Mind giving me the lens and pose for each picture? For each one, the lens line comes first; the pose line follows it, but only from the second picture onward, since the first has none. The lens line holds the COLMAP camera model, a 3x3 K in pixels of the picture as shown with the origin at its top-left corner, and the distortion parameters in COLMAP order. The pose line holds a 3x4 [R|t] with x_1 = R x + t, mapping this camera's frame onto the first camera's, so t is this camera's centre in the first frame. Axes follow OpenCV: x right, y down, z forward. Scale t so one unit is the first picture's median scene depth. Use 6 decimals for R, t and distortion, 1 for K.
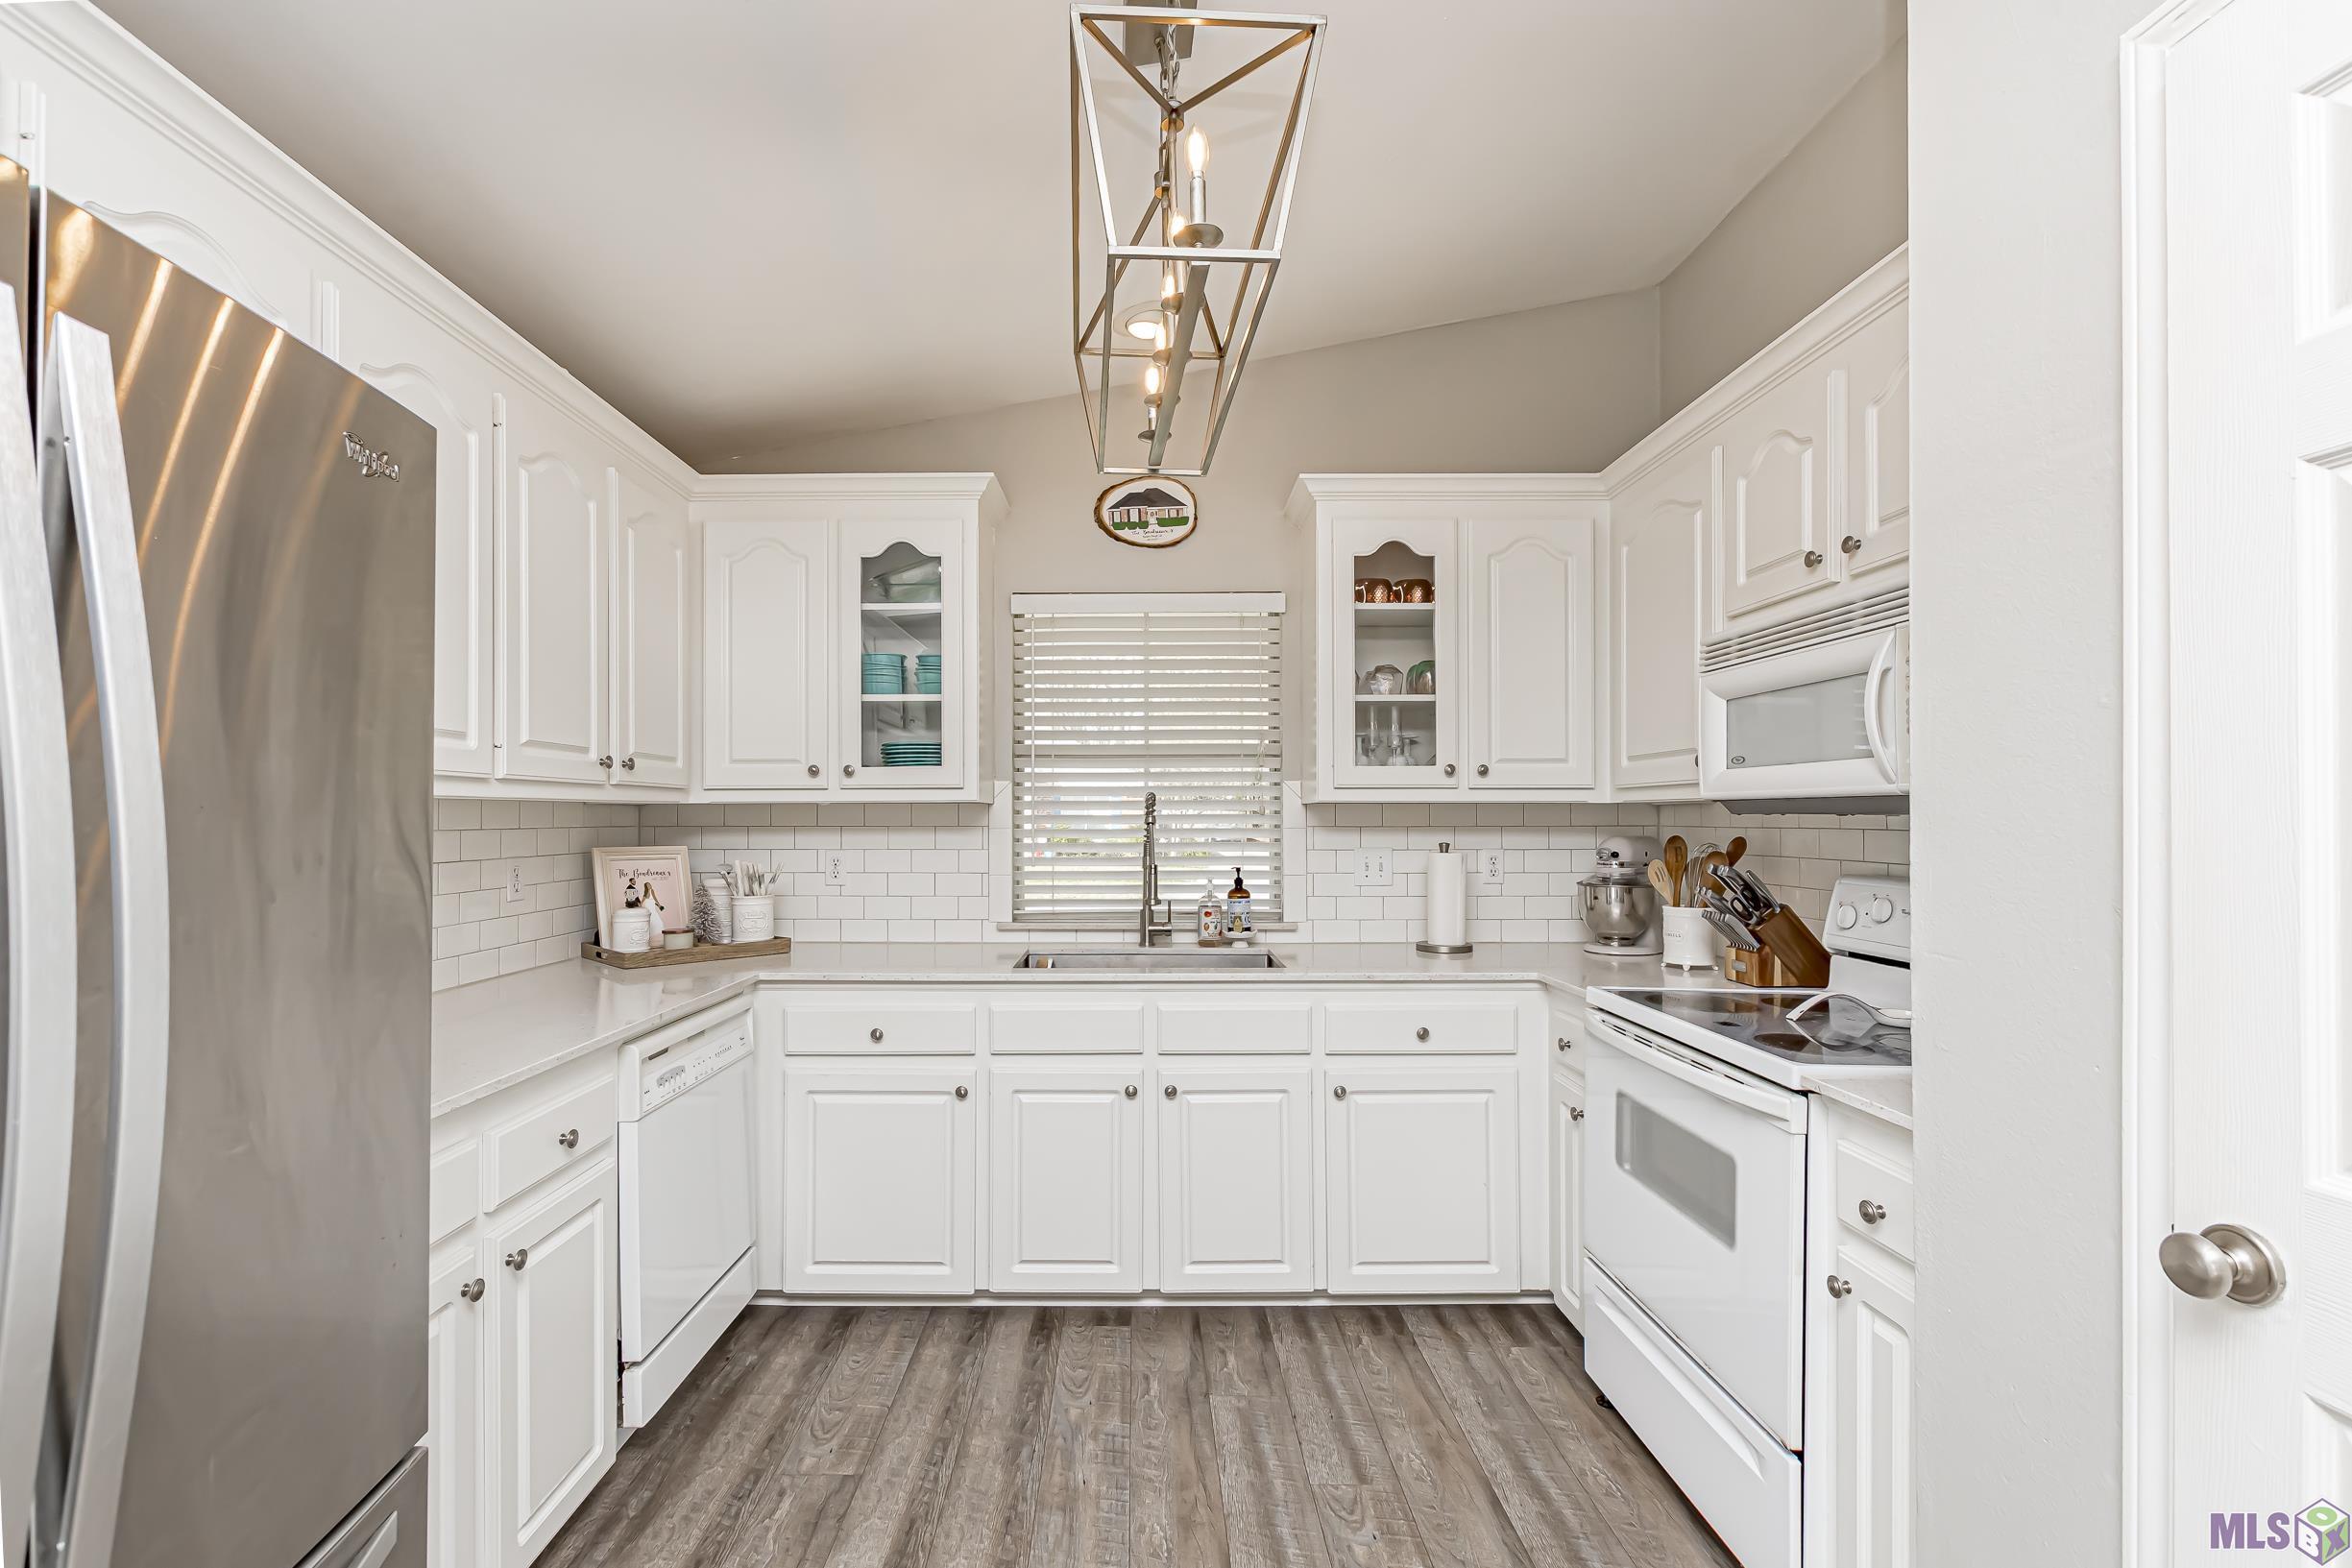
lens RADIAL K [[1080.6, 0, 1145.4], [0, 1080.6, 821.8], [0, 0, 1]] dist [0.008007, -0.004639]
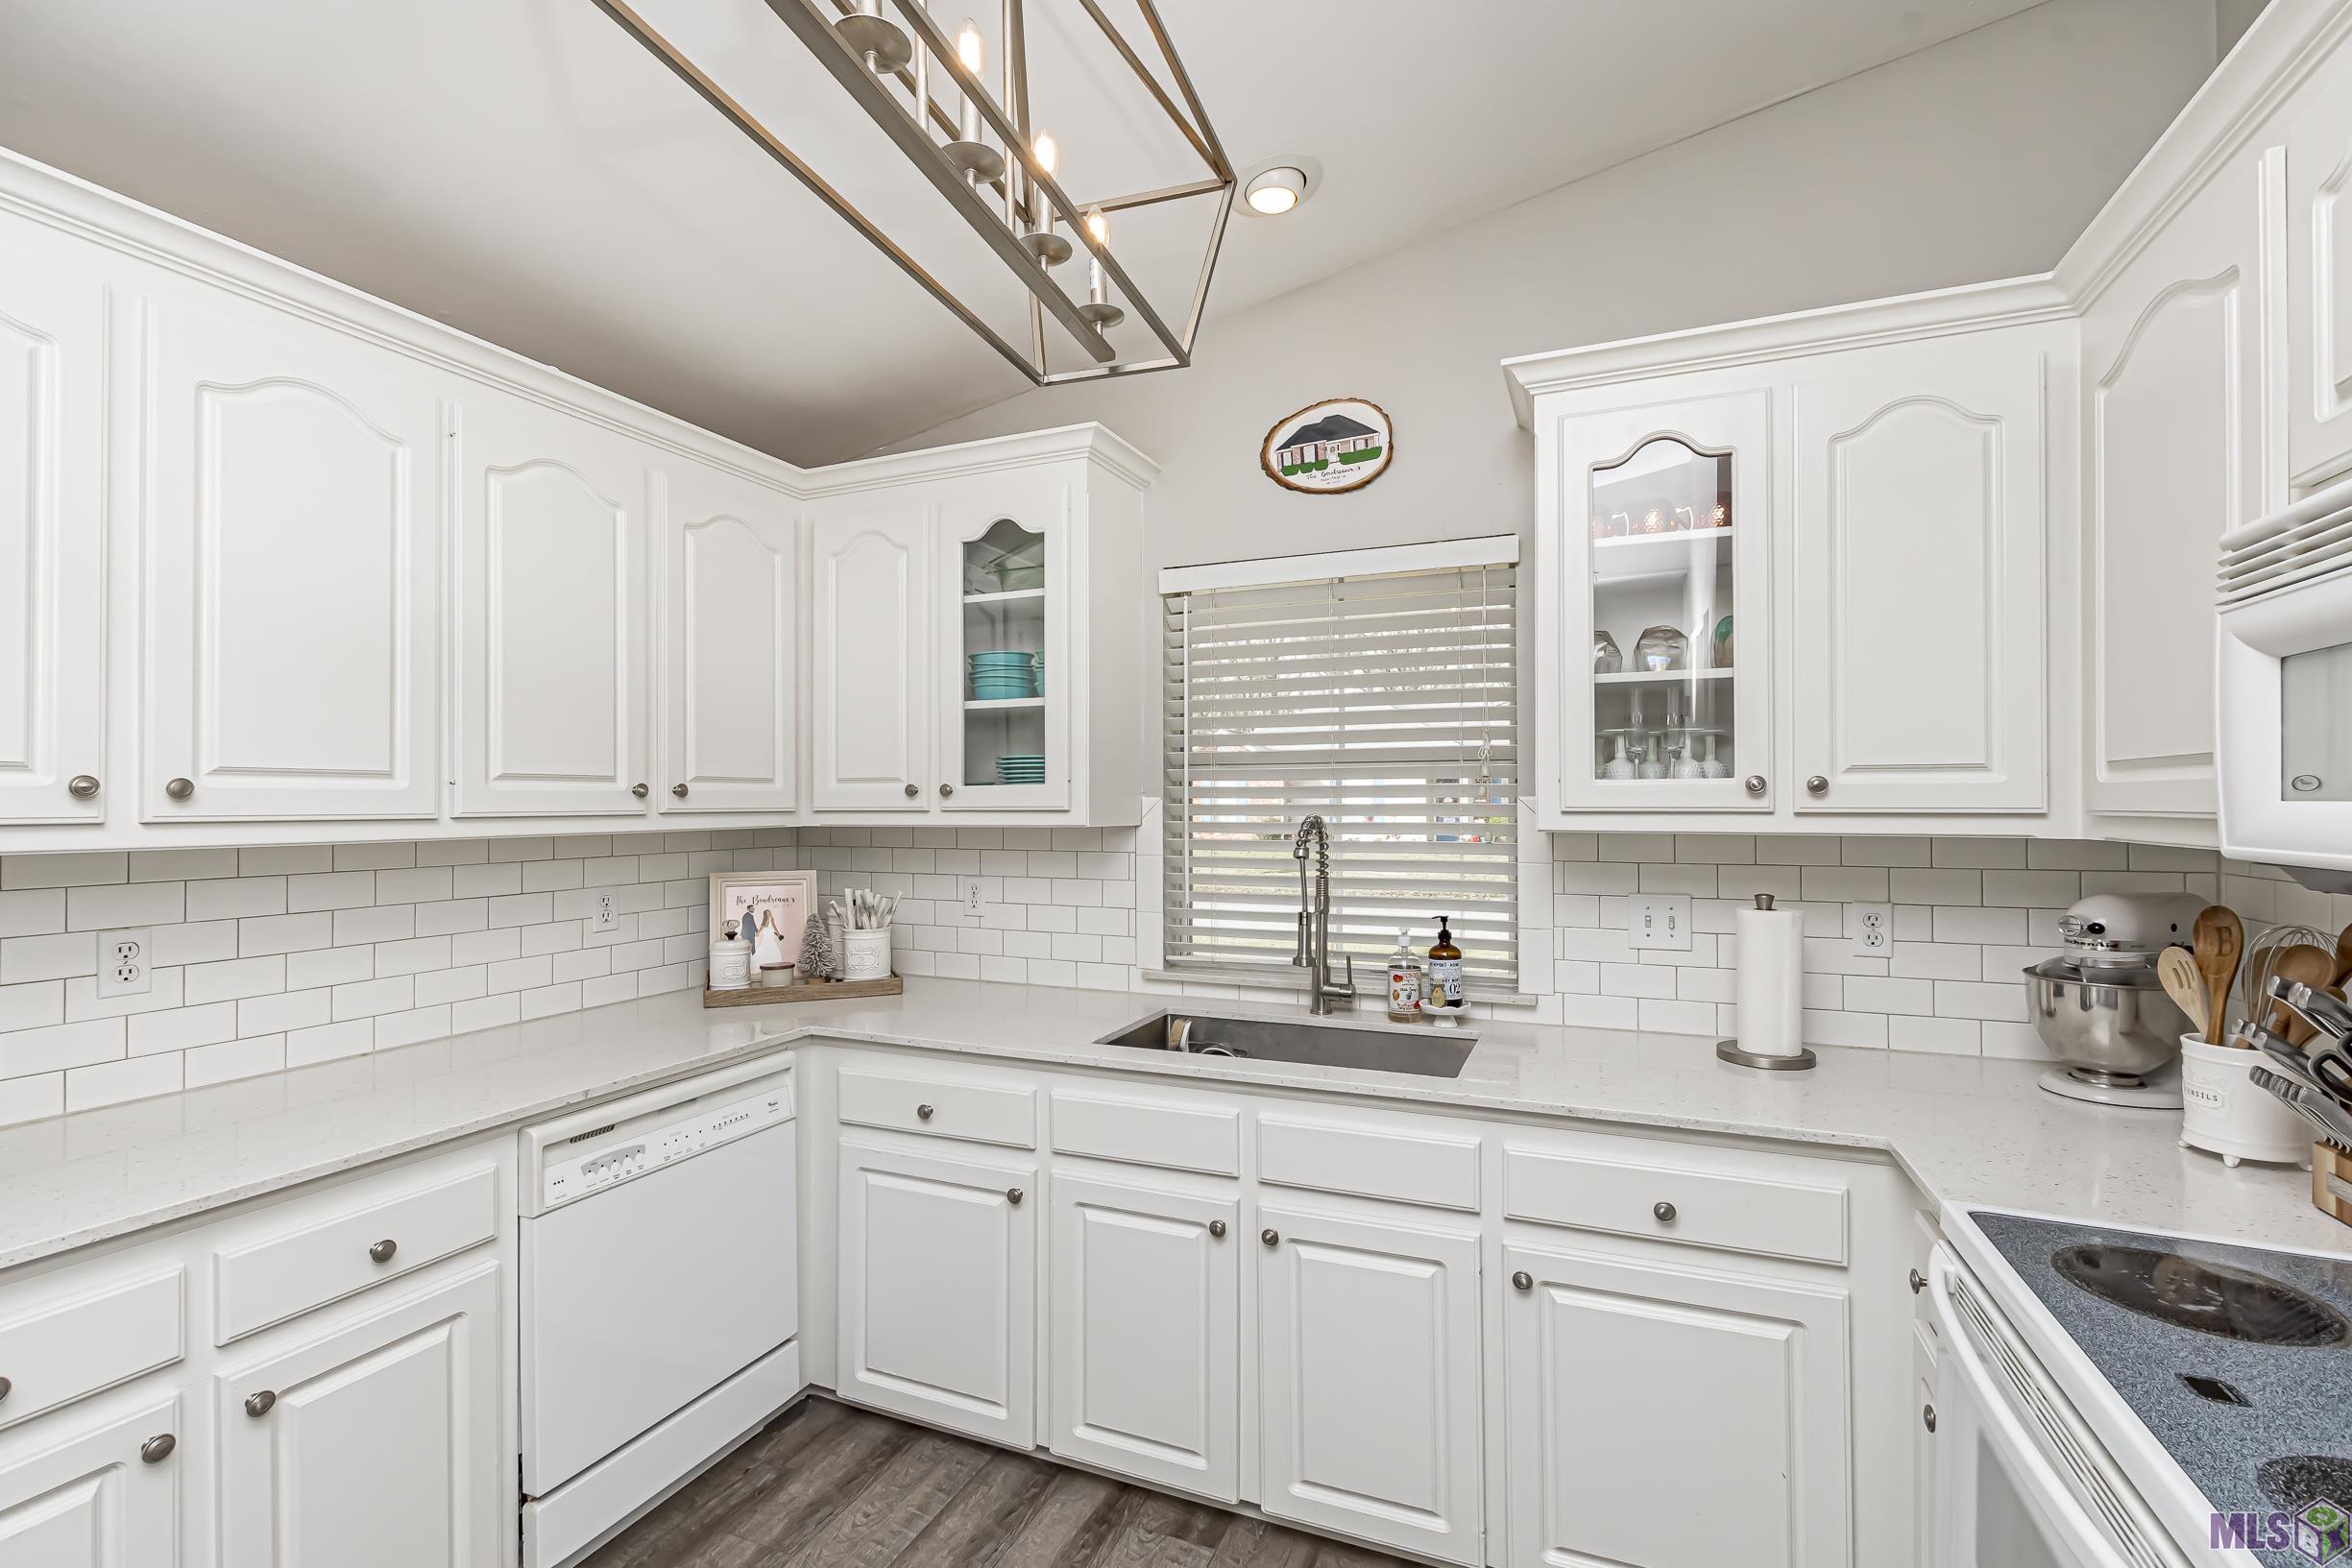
lens RADIAL K [[1080.6, 0, 1108.4], [0, 1080.6, 803.7], [0, 0, 1]] dist [0.008007, -0.004639]
pose [[0.911161, 0.000961, -0.412050, 0.196313], [-0.002343, 0.999993, -0.002849, -0.034053], [0.412044, 0.003561, 0.911157, 0.261091]]
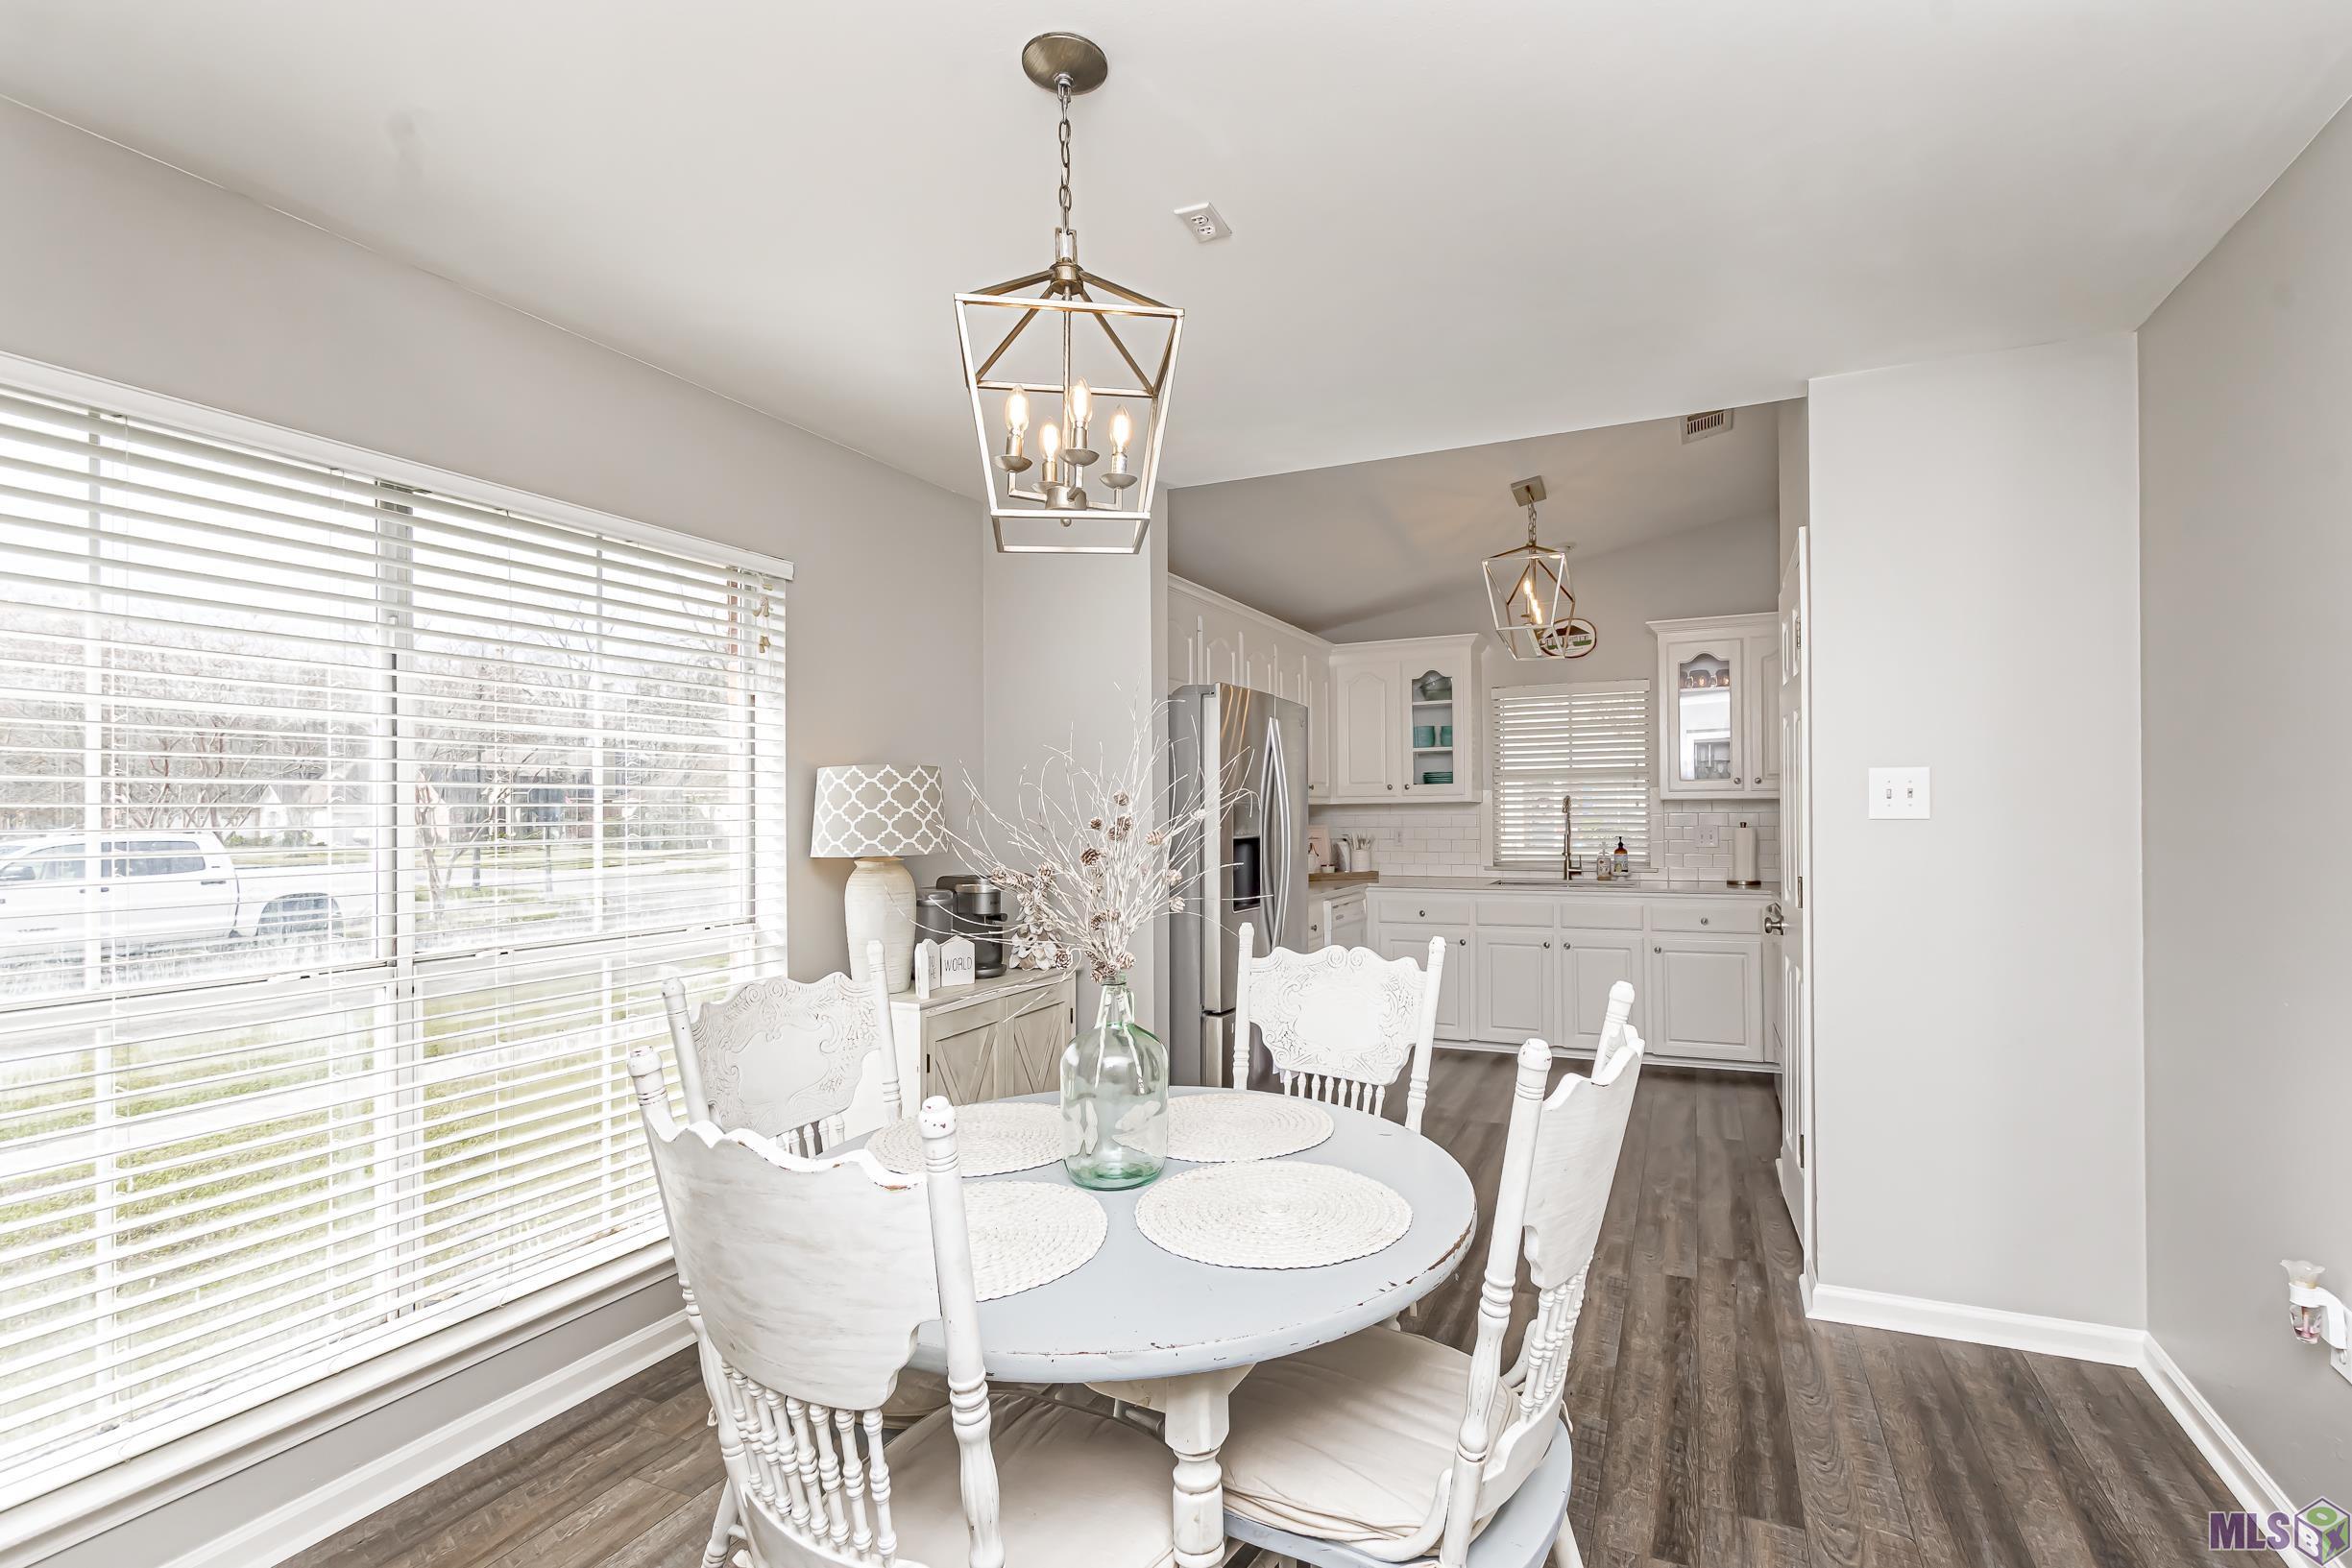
lens RADIAL K [[1080.6, 0, 1258.1], [0, 1080.6, 816.5], [0, 0, 1]] dist [0.008007, -0.004639]
pose [[0.928997, -0.005986, -0.370039, 0.207212], [0.006532, 0.999979, 0.000223, 0.005320], [0.370029, -0.002624, 0.929016, -0.947972]]
